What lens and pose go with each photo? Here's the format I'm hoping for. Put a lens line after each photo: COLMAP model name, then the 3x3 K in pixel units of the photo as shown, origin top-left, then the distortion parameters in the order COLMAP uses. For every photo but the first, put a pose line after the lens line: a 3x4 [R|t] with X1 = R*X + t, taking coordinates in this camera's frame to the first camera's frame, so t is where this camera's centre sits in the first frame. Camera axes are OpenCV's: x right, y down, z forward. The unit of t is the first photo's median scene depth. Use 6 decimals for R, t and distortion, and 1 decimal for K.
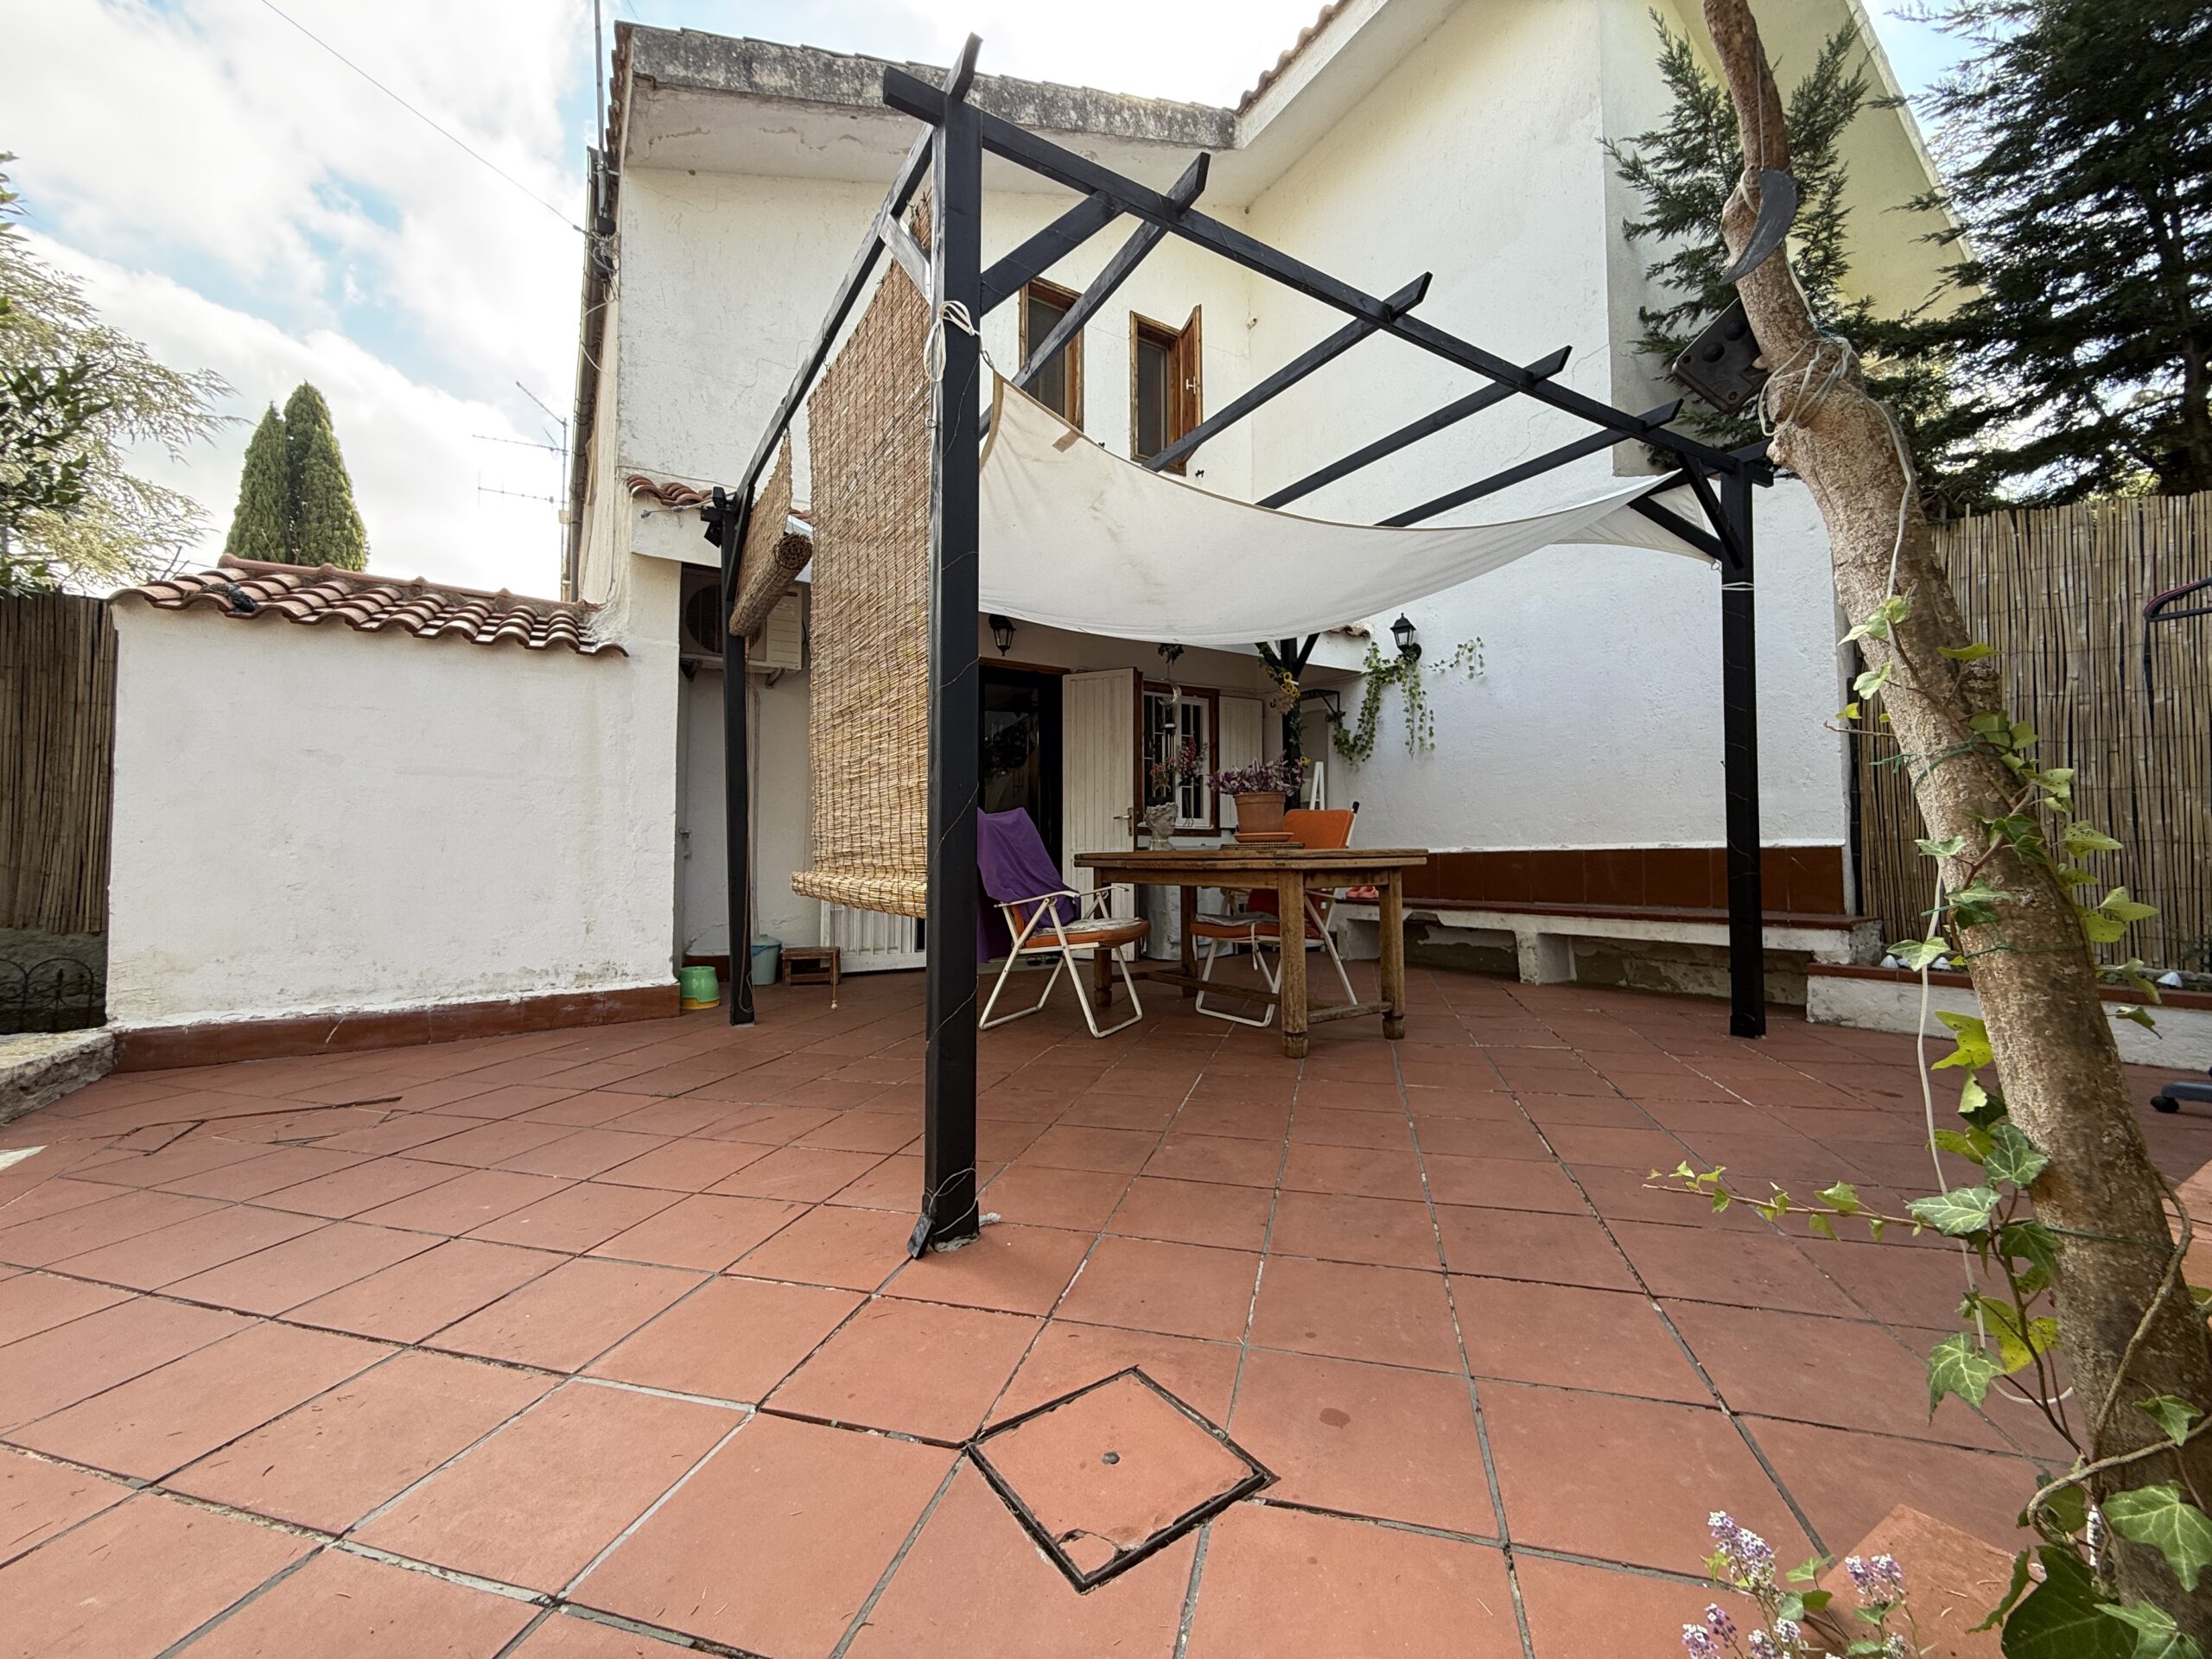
lens RADIAL K [[882.7, 0, 1103.3], [0, 882.7, 825.0], [0, 0, 1]] dist [-0.001868, 0.000627]
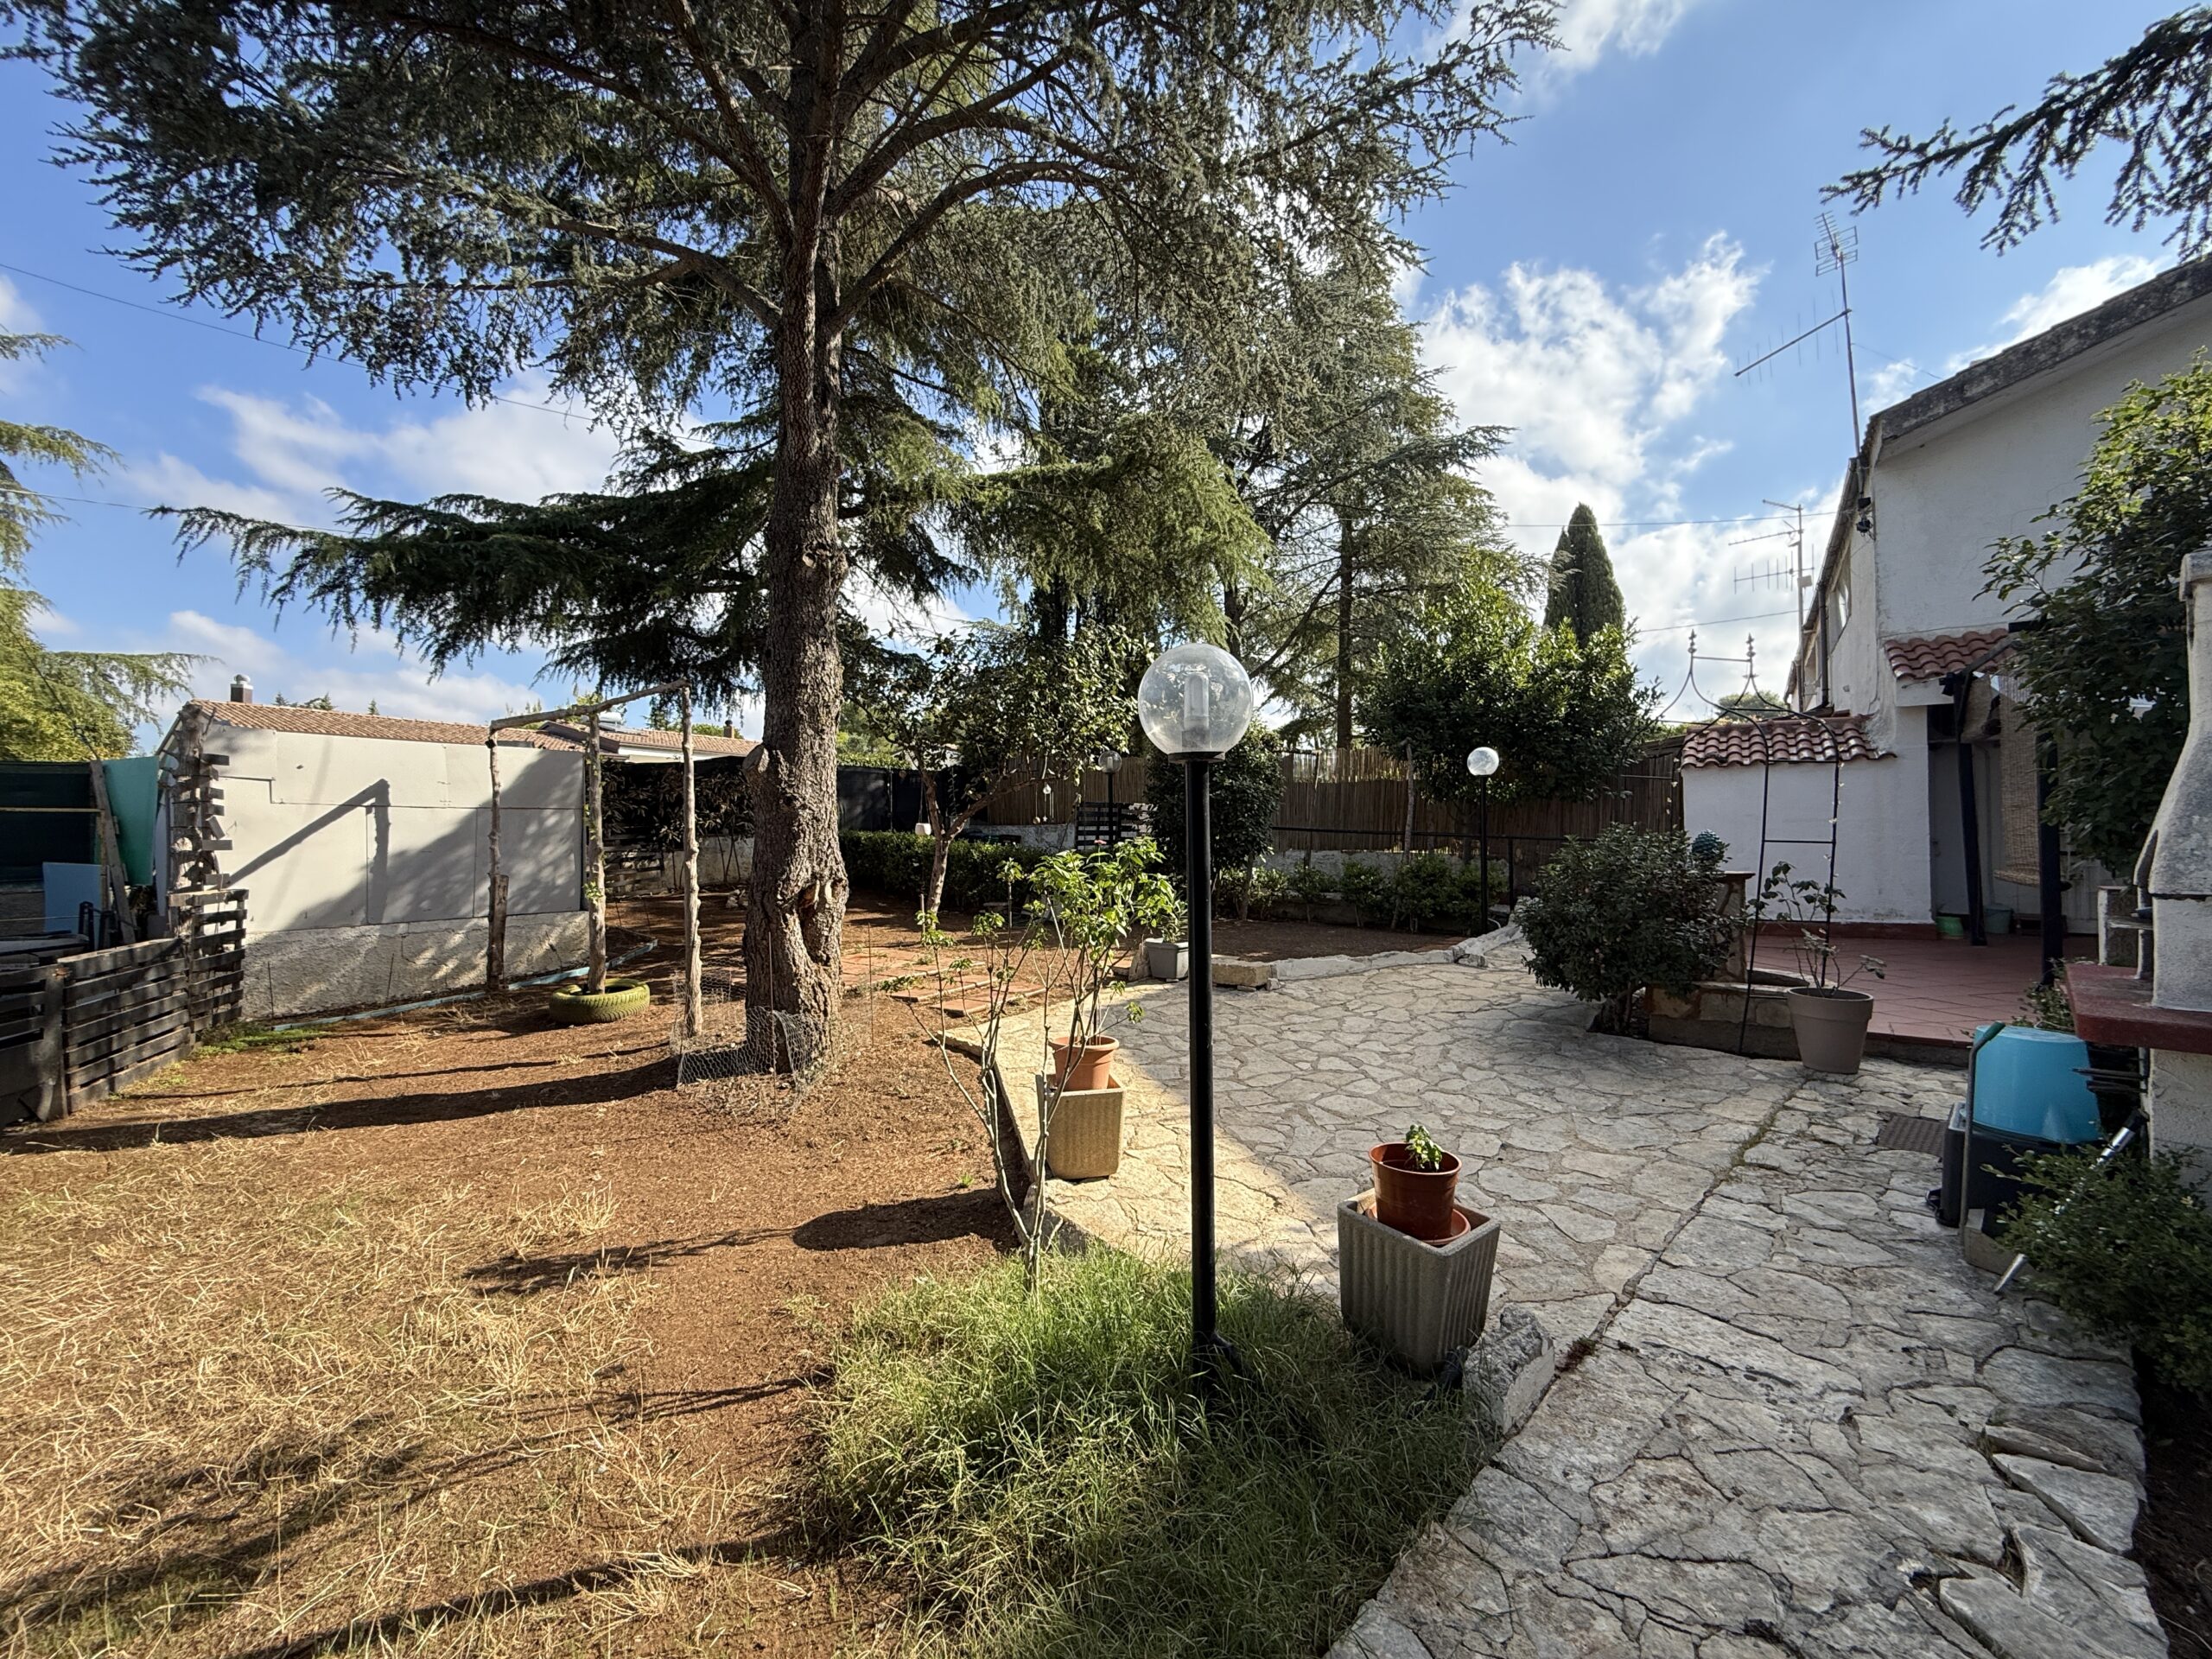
lens RADIAL K [[882.7, 0, 1097.8], [0, 882.7, 825.8], [0, 0, 1]] dist [-0.001868, 0.000627]
pose [[0.367976, -0.015893, -0.929699, 0.662947], [0.046734, 0.998906, 0.001421, -0.126512], [0.928660, -0.043971, 0.368316, -1.452617]]
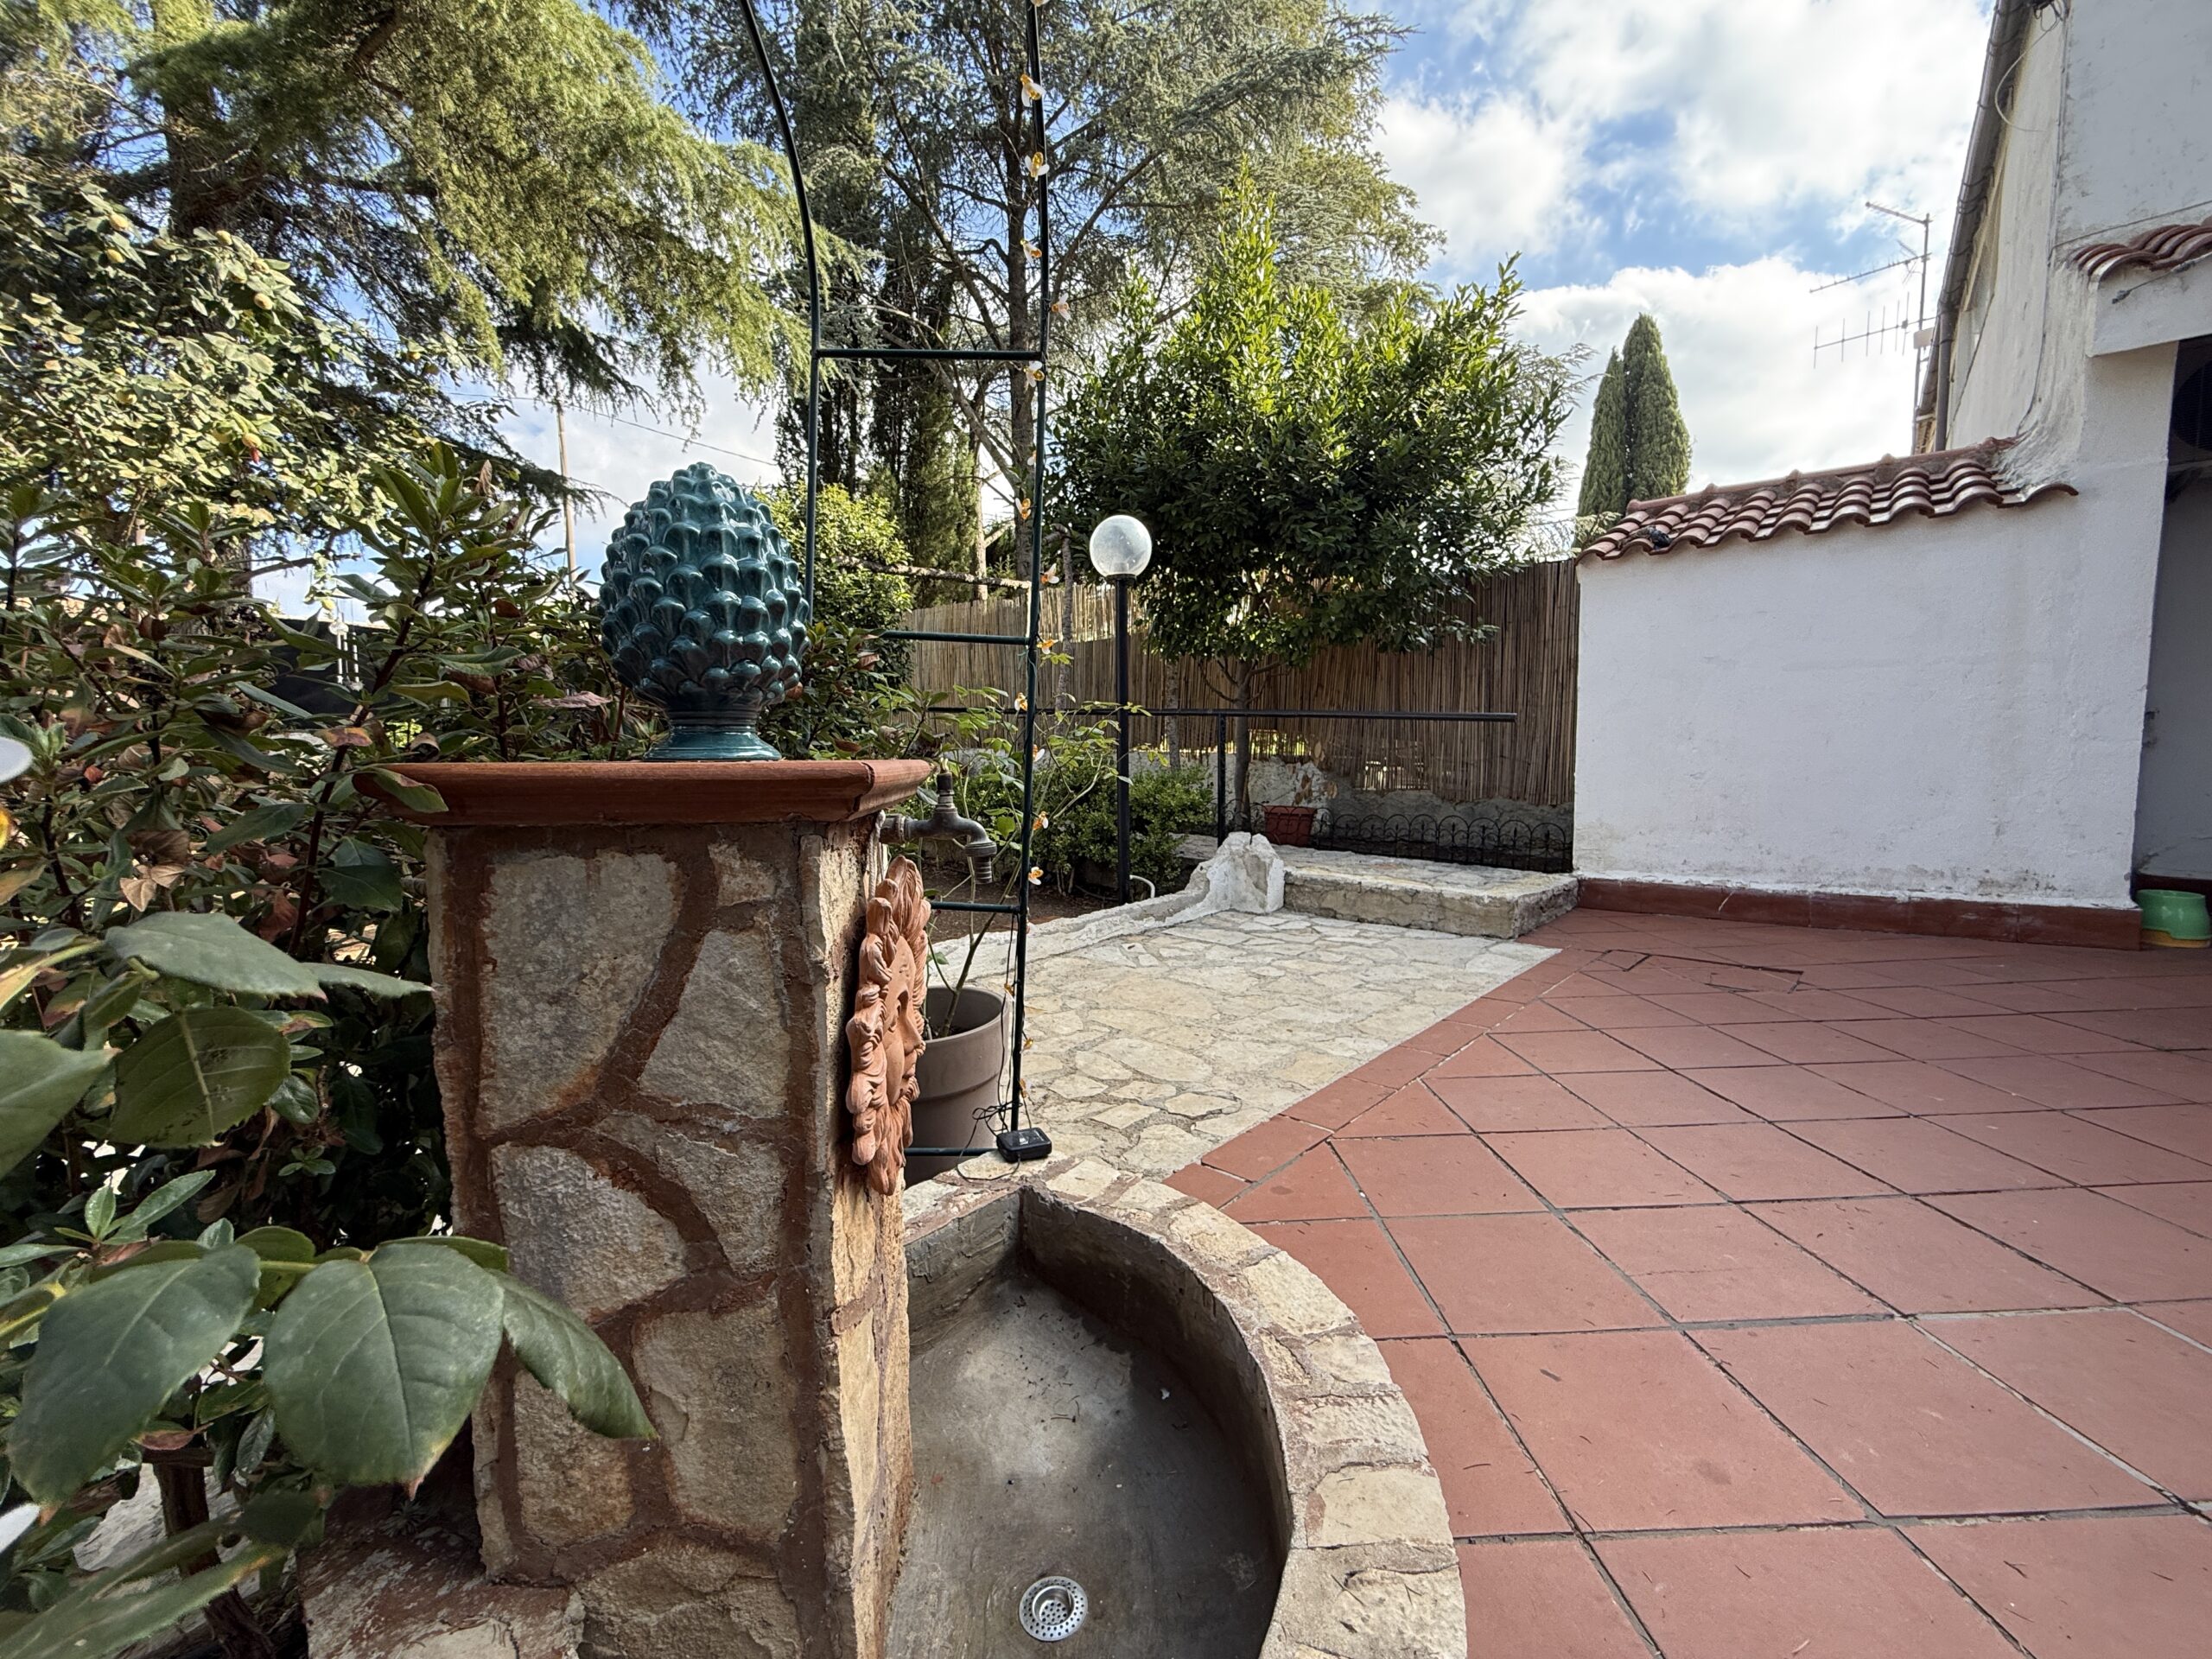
lens RADIAL K [[882.7, 0, 1097.8], [0, 882.7, 826.2], [0, 0, 1]] dist [-0.001868, 0.000627]
pose [[0.295021, 0.074273, -0.952600, -0.019317], [0.050305, 0.994384, 0.093111, -0.011665], [0.954165, -0.075390, 0.289628, -0.097564]]
